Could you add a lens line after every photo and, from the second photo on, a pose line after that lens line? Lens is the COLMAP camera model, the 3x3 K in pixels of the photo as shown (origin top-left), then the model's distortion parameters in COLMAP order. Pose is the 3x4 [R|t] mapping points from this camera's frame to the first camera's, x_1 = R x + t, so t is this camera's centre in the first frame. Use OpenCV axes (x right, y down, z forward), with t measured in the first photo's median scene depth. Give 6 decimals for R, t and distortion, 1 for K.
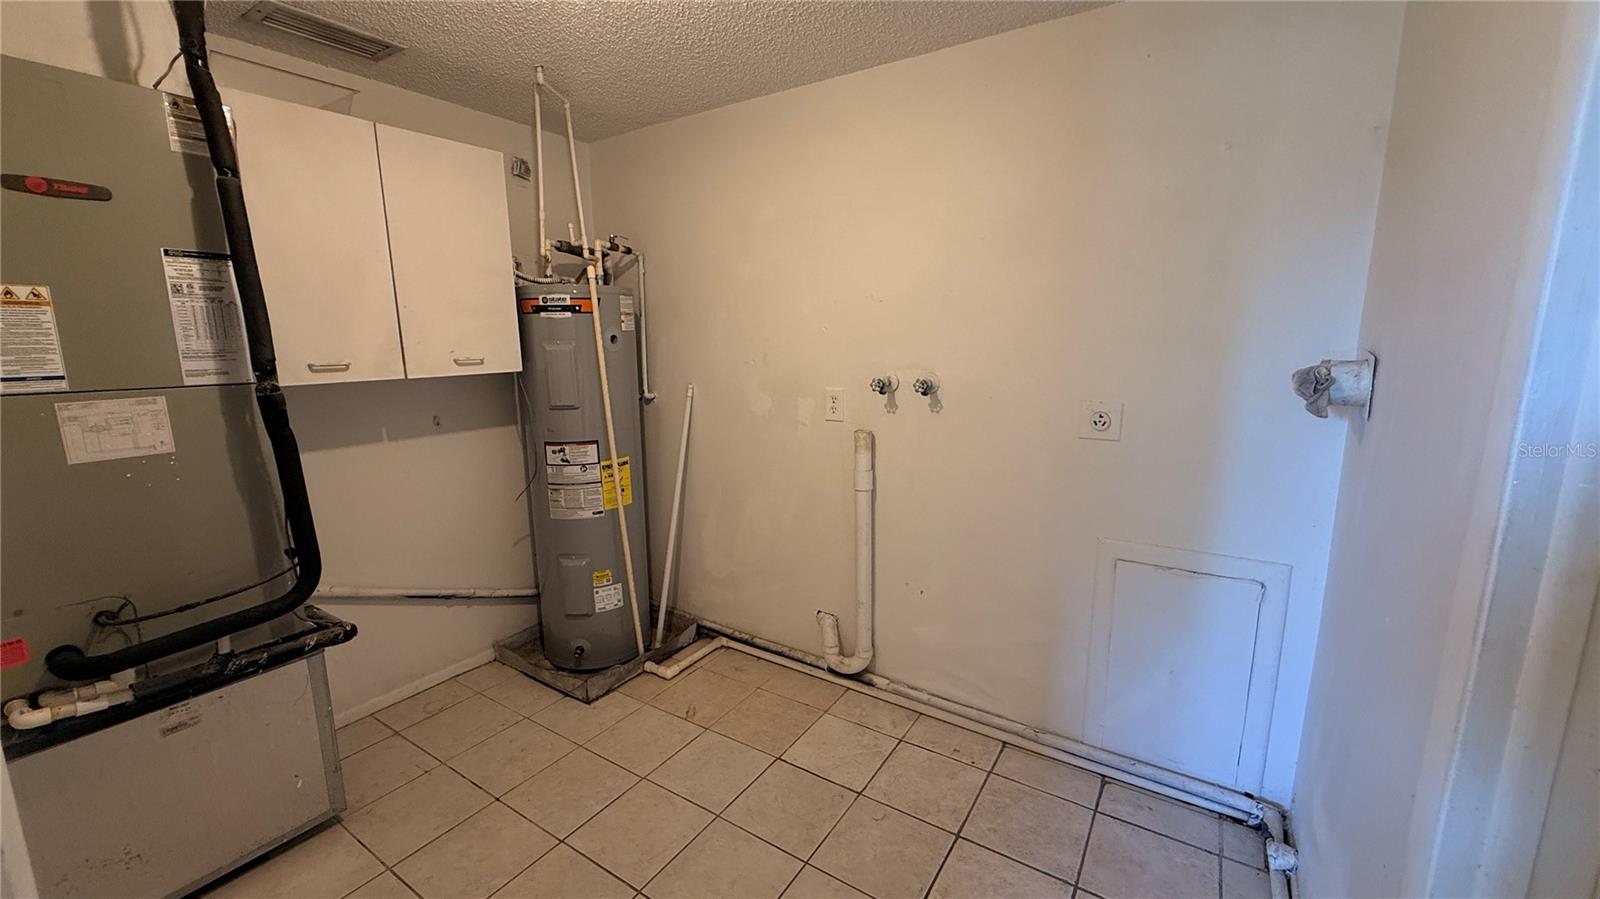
lens RADIAL K [[639.3, 0, 793.7], [0, 639.3, 447.8], [0, 0, 1]] dist [0.001675, 0.000282]
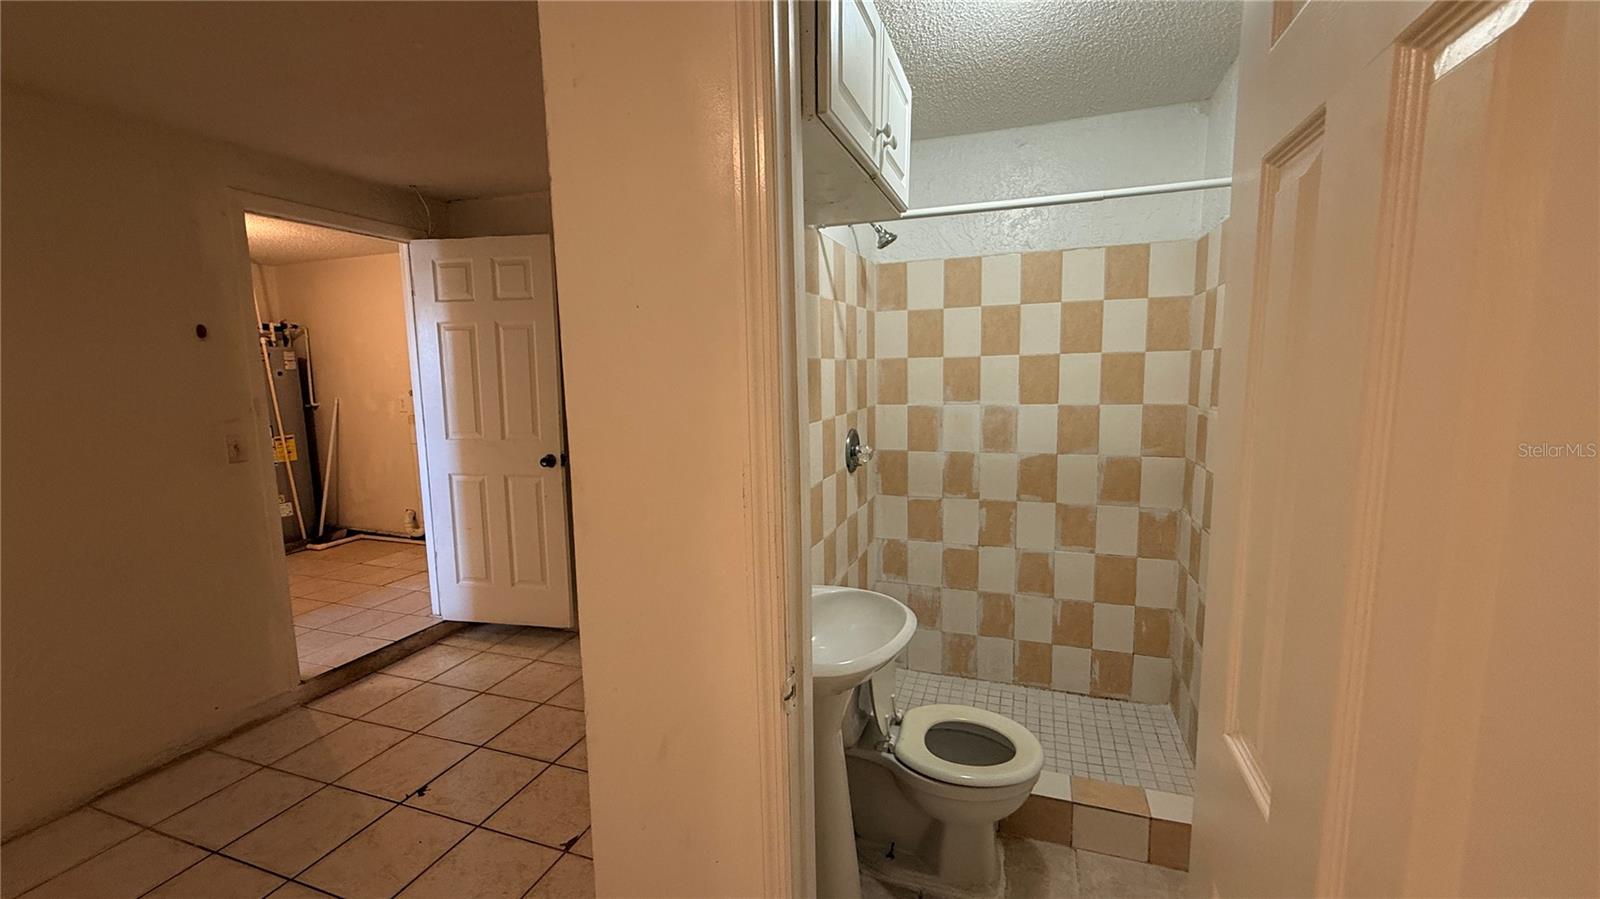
lens RADIAL K [[639.3, 0, 804.5], [0, 639.3, 453.5], [0, 0, 1]] dist [0.001675, 0.000282]
pose [[0.970314, -0.039231, 0.238648, 0.759291], [0.049434, 0.998095, -0.036917, 0.213132], [-0.236745, 0.047618, 0.970404, -1.203888]]
